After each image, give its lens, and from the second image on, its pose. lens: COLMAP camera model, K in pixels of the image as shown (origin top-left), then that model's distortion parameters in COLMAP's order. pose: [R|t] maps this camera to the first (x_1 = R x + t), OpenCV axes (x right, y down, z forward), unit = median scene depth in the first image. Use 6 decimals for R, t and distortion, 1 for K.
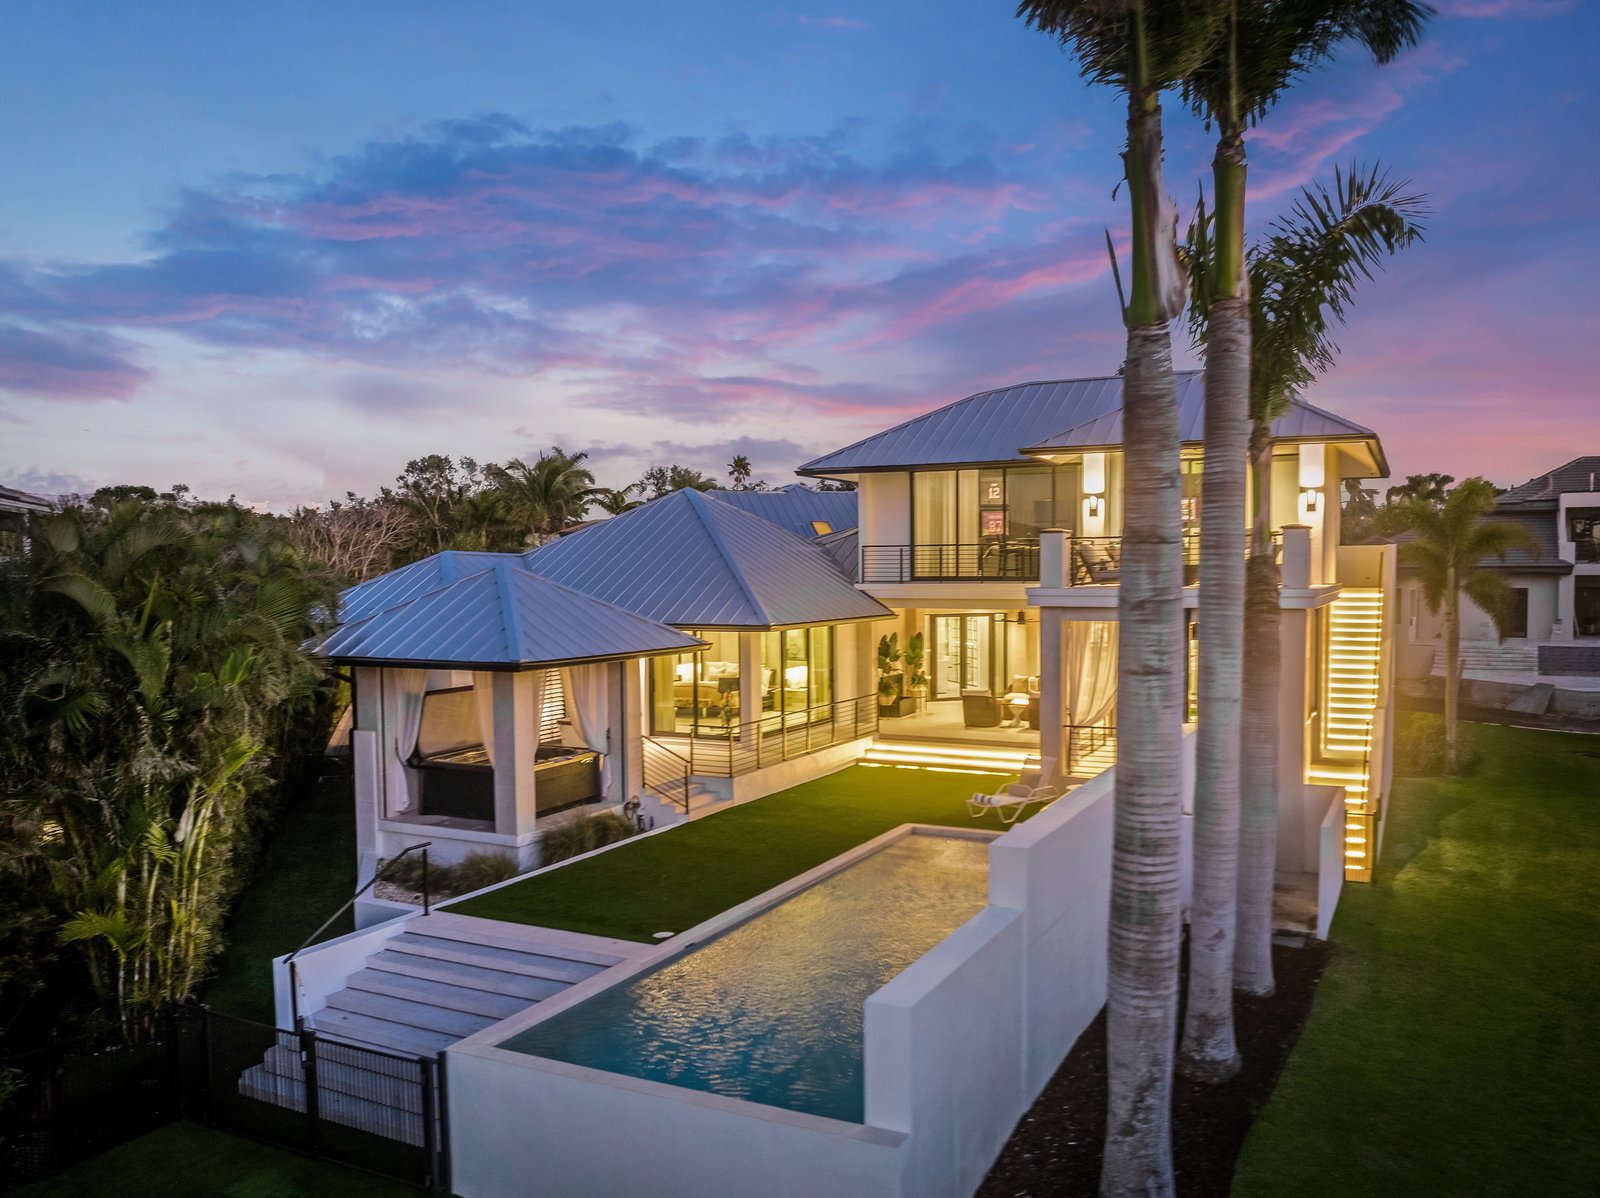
lens RADIAL K [[1257.8, 0, 800.0], [0, 1257.8, 599.0], [0, 0, 1]] dist [-0.052062, -0.003087]
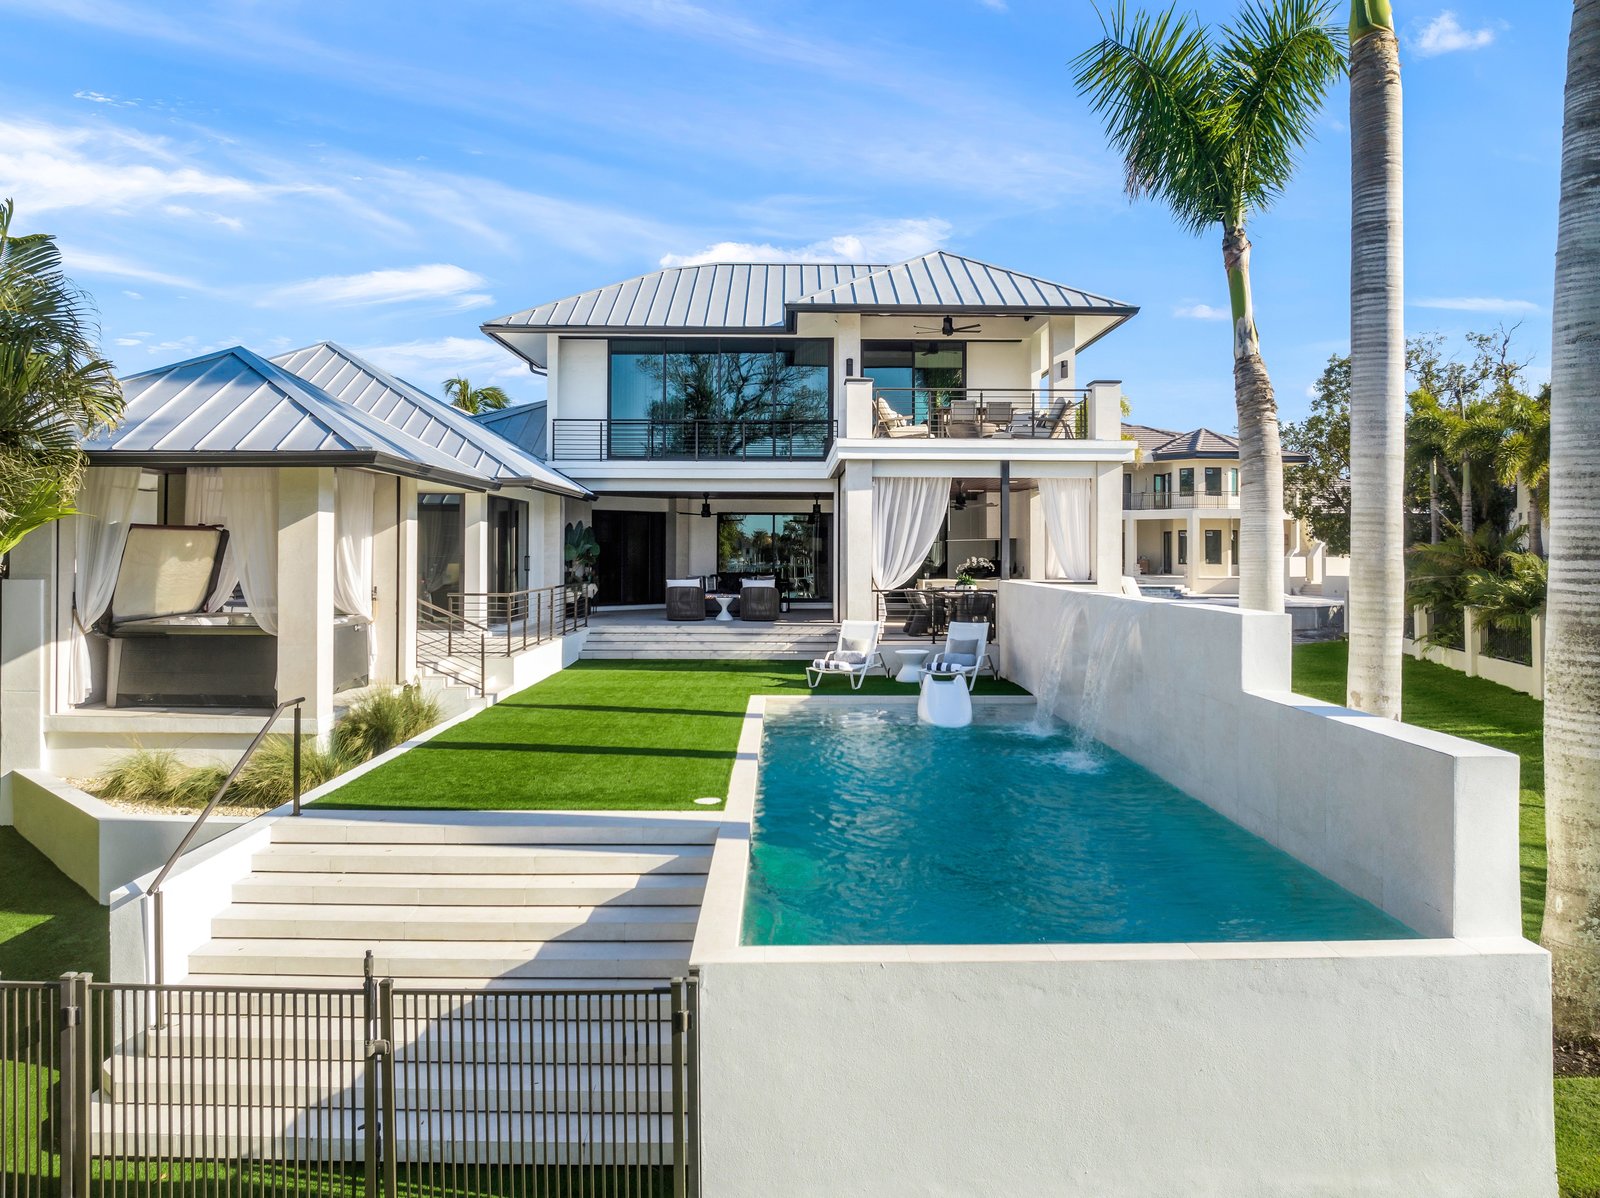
lens RADIAL K [[1197.3, 0, 798.7], [0, 1197.3, 521.6], [0, 0, 1]] dist [-0.045813, 0.001330]
pose [[0.886727, 0.024350, 0.461652, -0.271422], [-0.001433, 0.998752, -0.049926, 0.104635], [-0.462292, 0.043609, 0.885655, 0.271652]]
